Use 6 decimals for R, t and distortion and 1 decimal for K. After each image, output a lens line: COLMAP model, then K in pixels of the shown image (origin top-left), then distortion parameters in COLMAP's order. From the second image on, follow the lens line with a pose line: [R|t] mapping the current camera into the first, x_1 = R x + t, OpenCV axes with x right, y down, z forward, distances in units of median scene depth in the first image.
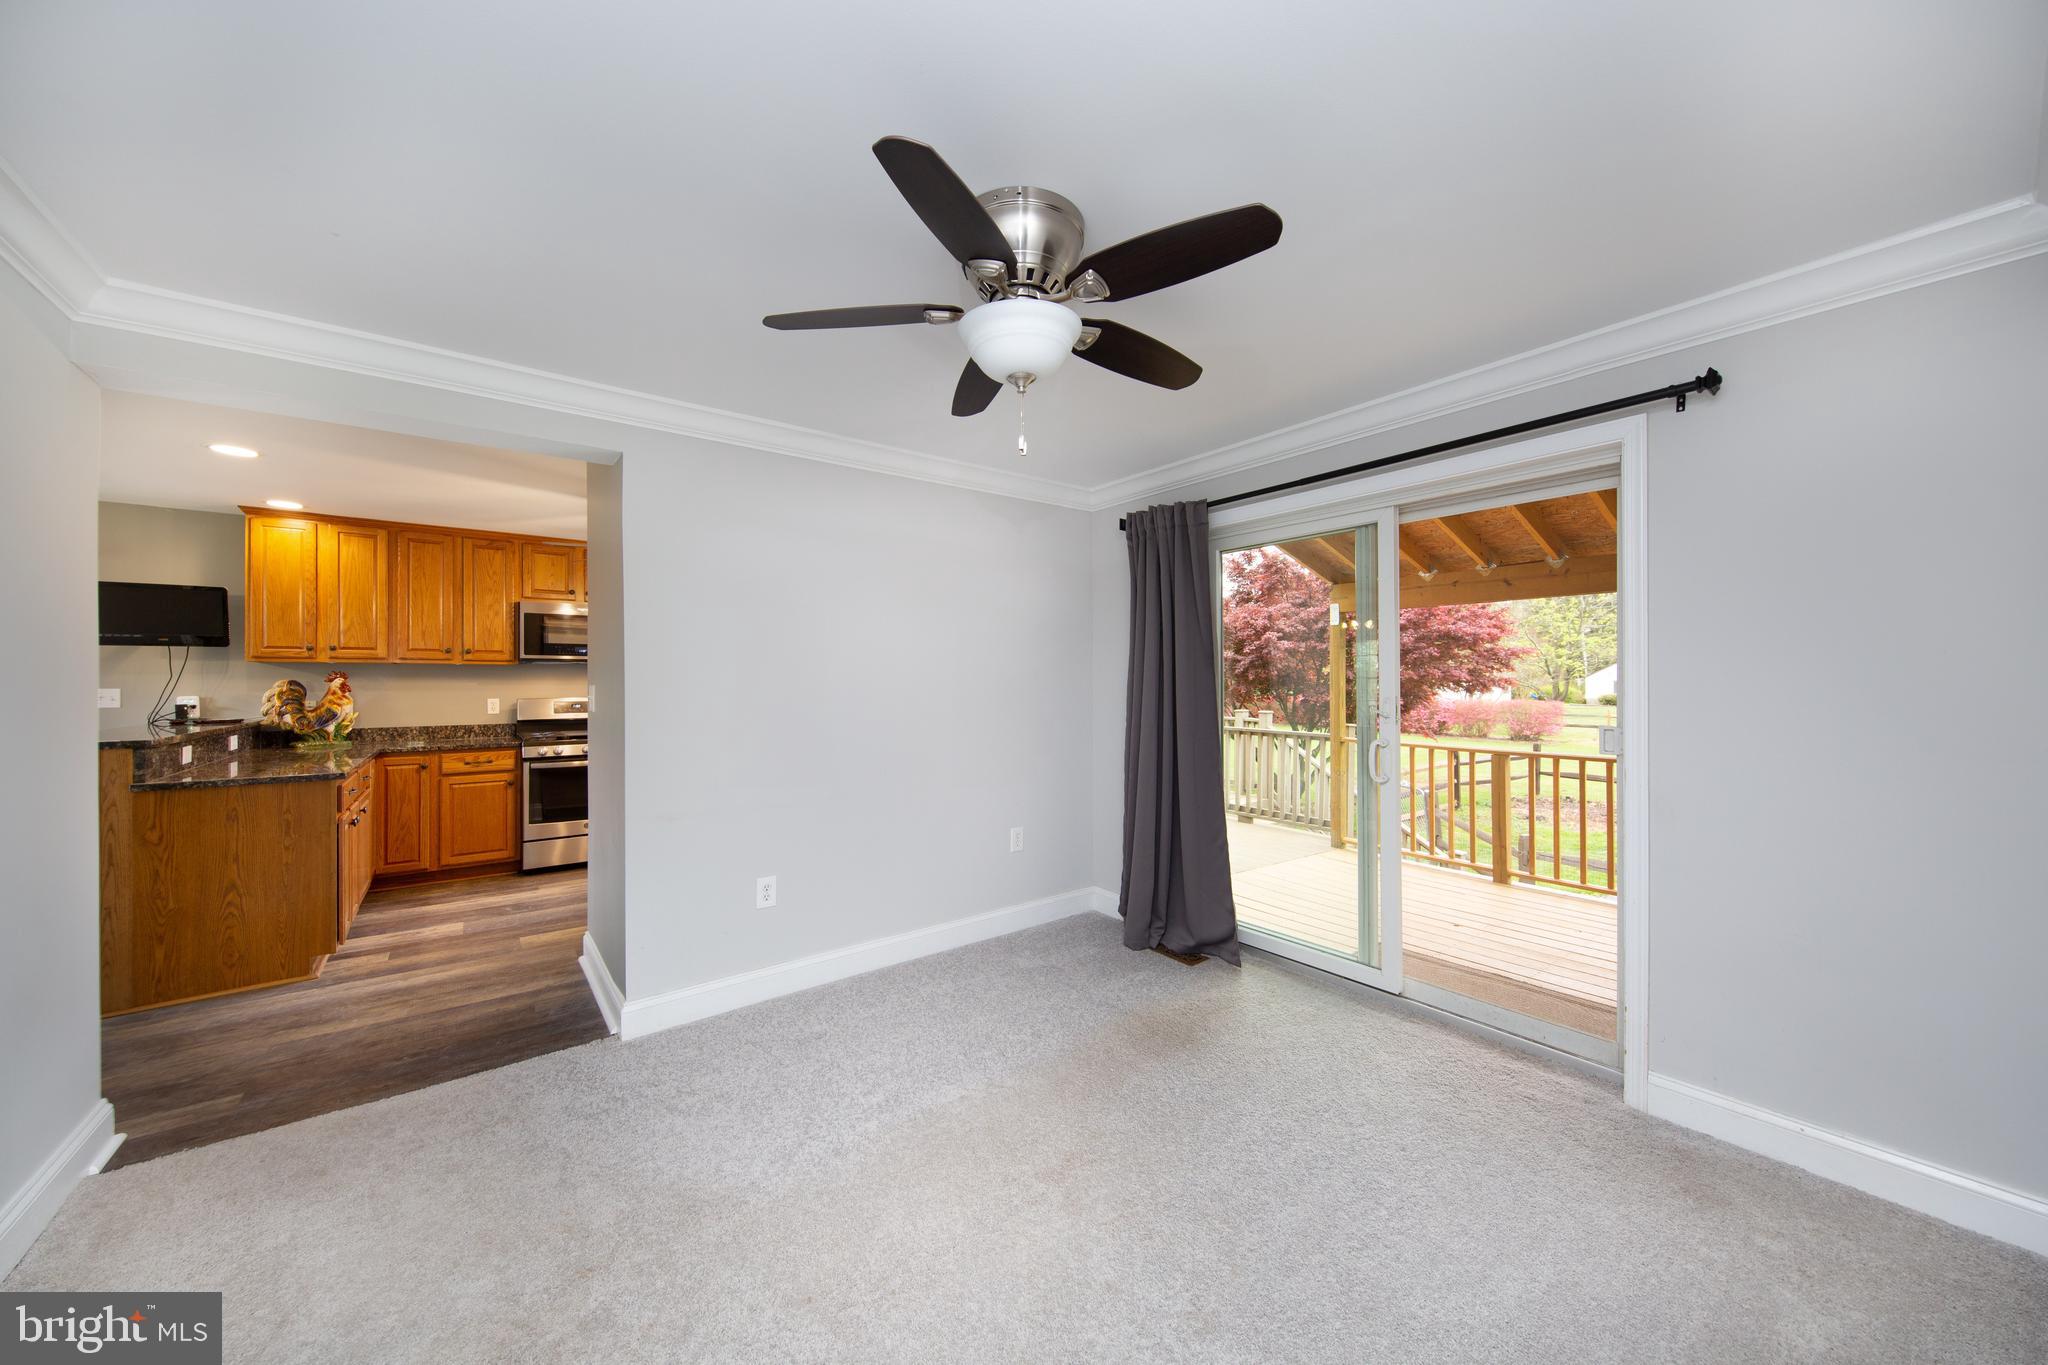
lens RADIAL K [[720.9, 0, 1020.7], [0, 720.9, 680.1], [0, 0, 1]] dist [0.000737, -0.000108]
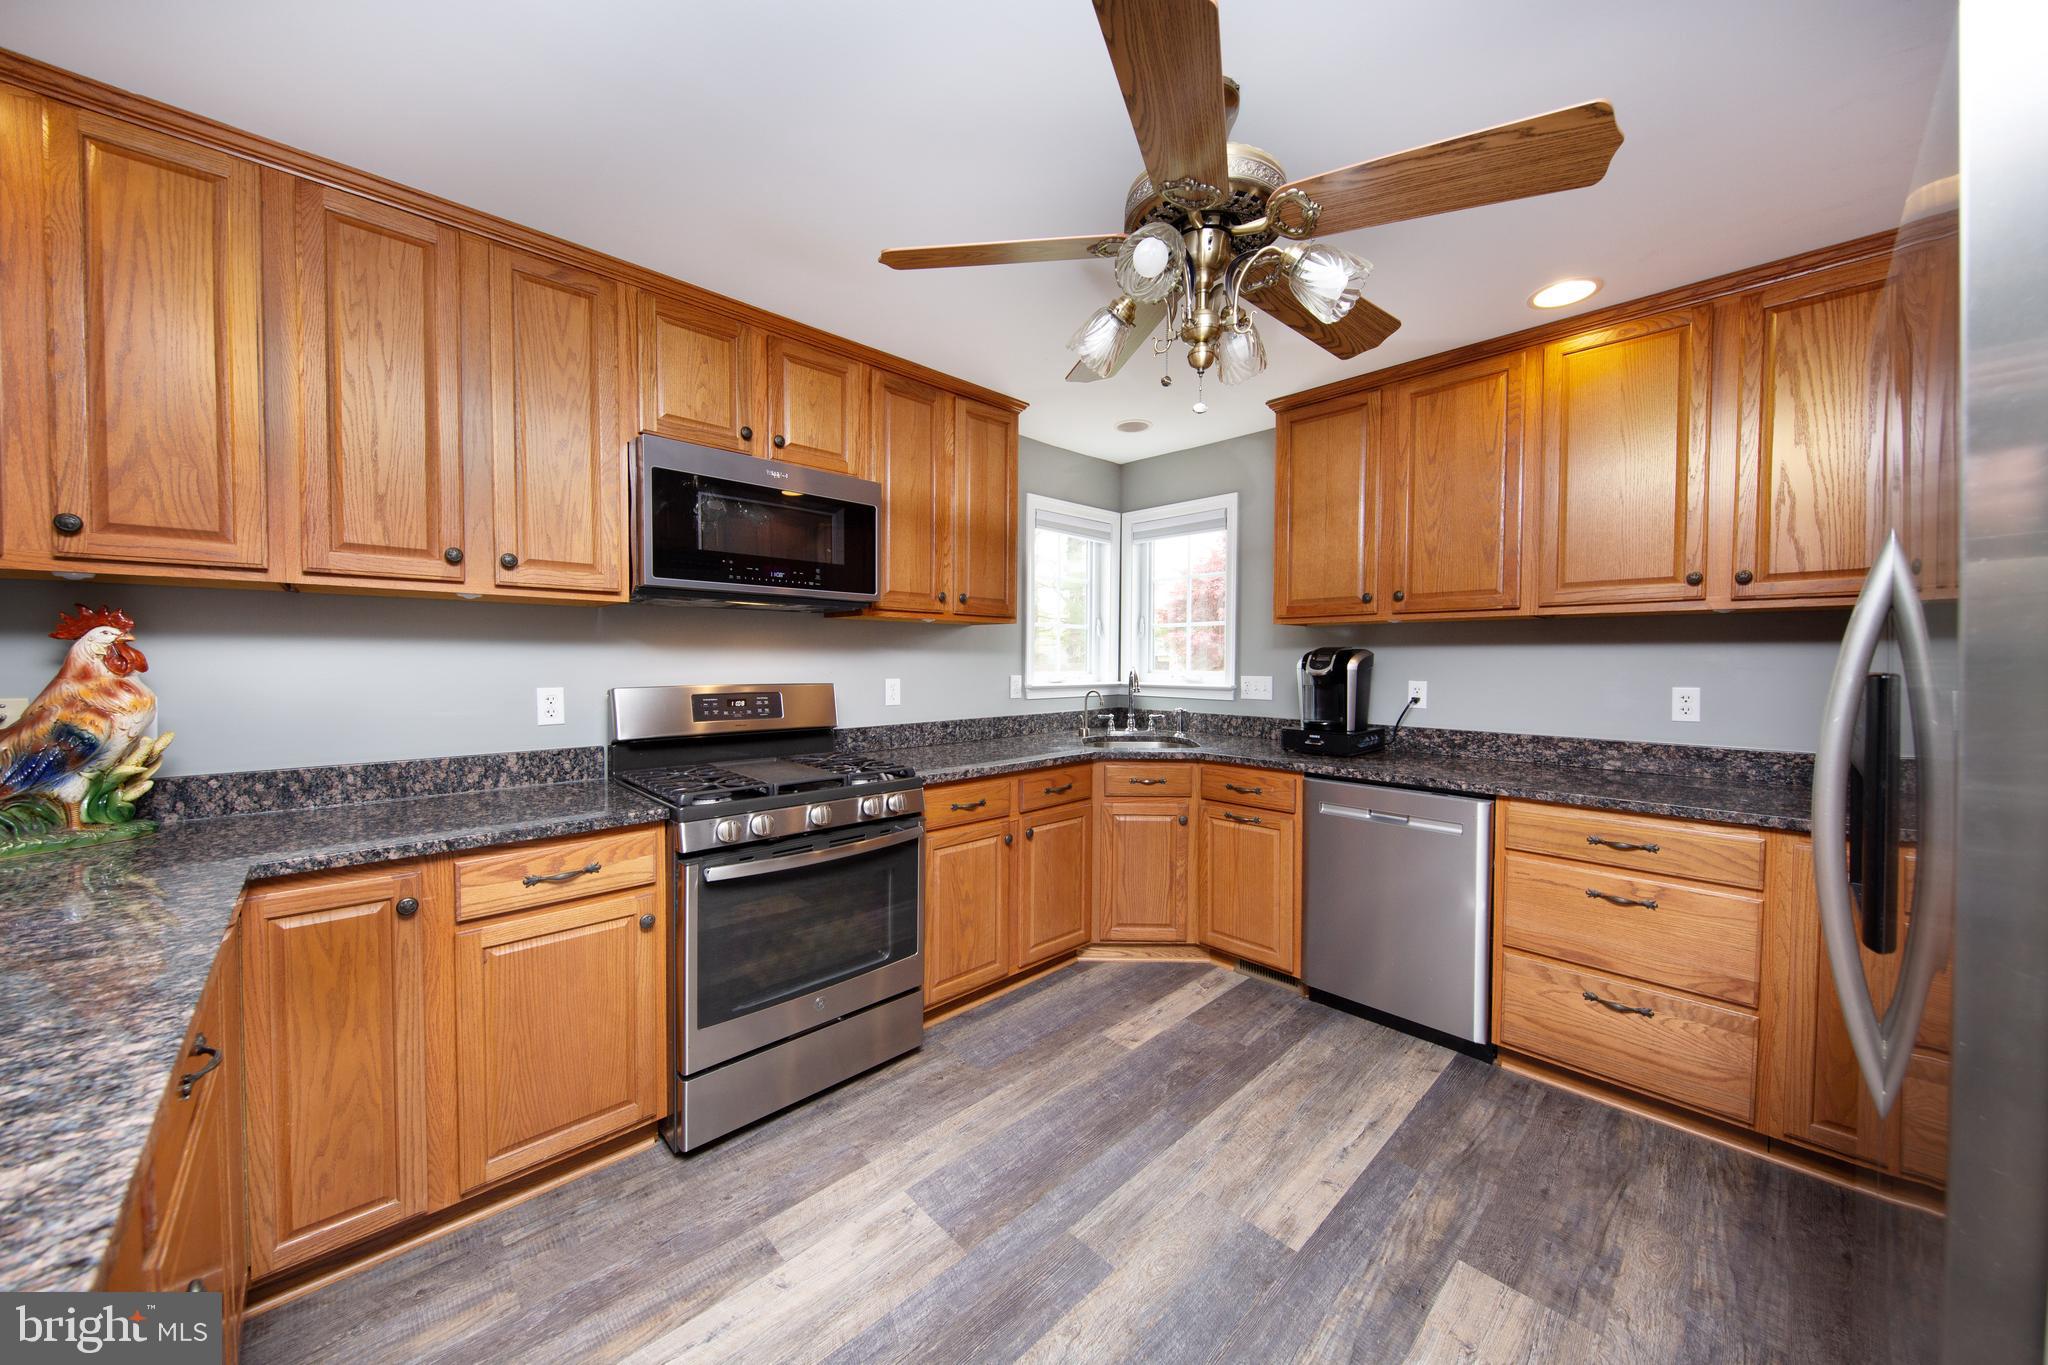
lens RADIAL K [[720.9, 0, 1020.7], [0, 720.9, 680.1], [0, 0, 1]] dist [0.000737, -0.000108]
pose [[0.994624, 0.004003, 0.103475, -0.537582], [-0.007640, 0.999366, 0.034782, 0.005689], [-0.103270, -0.035386, 0.994024, 0.599403]]
